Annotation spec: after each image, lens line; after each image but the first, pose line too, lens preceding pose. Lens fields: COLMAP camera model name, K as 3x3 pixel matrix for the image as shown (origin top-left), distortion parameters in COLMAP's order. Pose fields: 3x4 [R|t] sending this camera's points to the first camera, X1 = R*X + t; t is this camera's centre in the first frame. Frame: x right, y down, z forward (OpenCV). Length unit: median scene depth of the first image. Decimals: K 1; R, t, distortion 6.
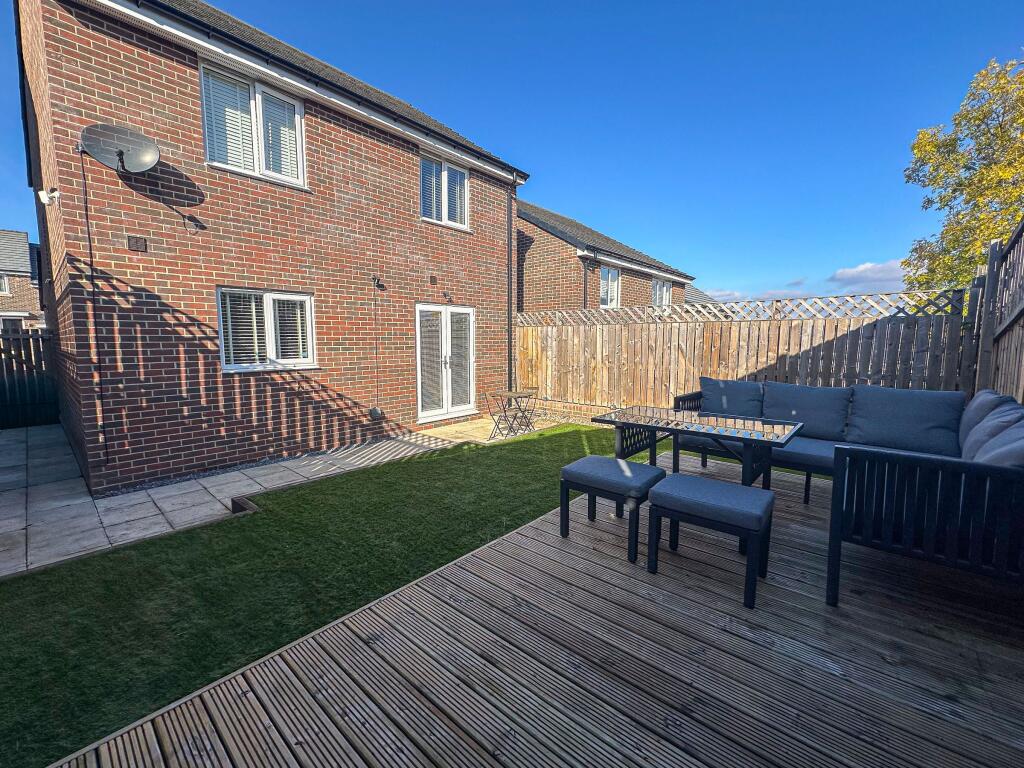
lens RADIAL K [[420.6, 0, 508.8], [0, 420.6, 380.0], [0, 0, 1]] dist [-0.001833, 0.001399]
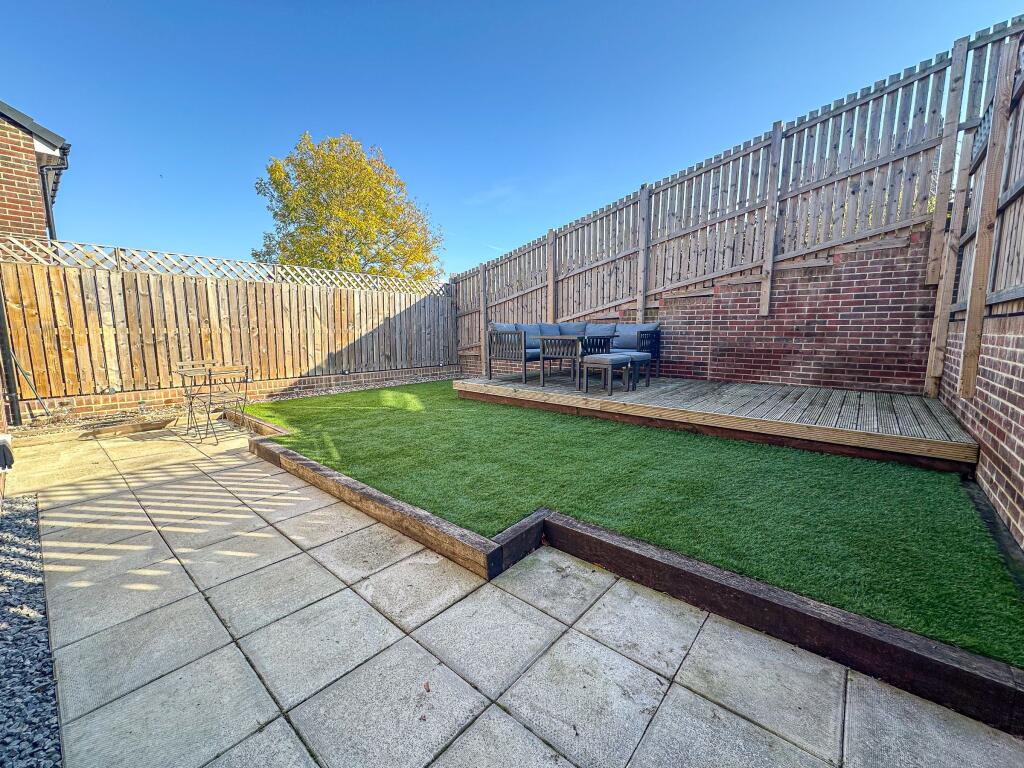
lens RADIAL K [[420.6, 0, 503.3], [0, 420.6, 382.8], [0, 0, 1]] dist [-0.001833, 0.001399]
pose [[-0.013376, -0.122055, 0.992433, -0.872031], [0.096891, 0.987693, 0.122778, 0.022328], [-0.995205, 0.097800, -0.001385, 0.751385]]
